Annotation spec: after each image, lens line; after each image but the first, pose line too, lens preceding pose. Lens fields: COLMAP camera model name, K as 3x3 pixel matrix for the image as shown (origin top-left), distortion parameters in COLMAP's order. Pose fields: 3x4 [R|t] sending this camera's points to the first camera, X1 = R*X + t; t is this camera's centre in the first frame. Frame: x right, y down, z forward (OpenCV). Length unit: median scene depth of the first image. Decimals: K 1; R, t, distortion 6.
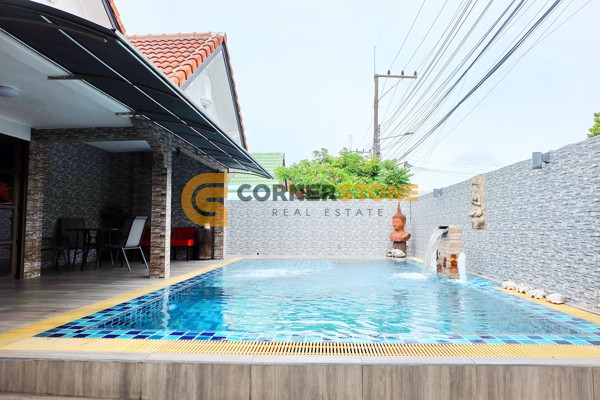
lens RADIAL K [[414.9, 0, 297.9], [0, 414.9, 205.1], [0, 0, 1]] dist [-0.056746, 0.074451]
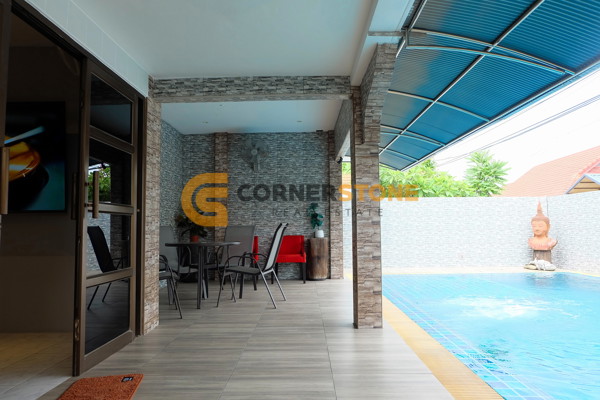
lens RADIAL K [[414.9, 0, 288.2], [0, 414.9, 202.4], [0, 0, 1]] dist [-0.056746, 0.074451]
pose [[0.999100, -0.003280, 0.042282, -0.307853], [0.003513, 0.999979, -0.005441, -0.001279], [-0.042263, 0.005585, 0.999091, 0.260149]]
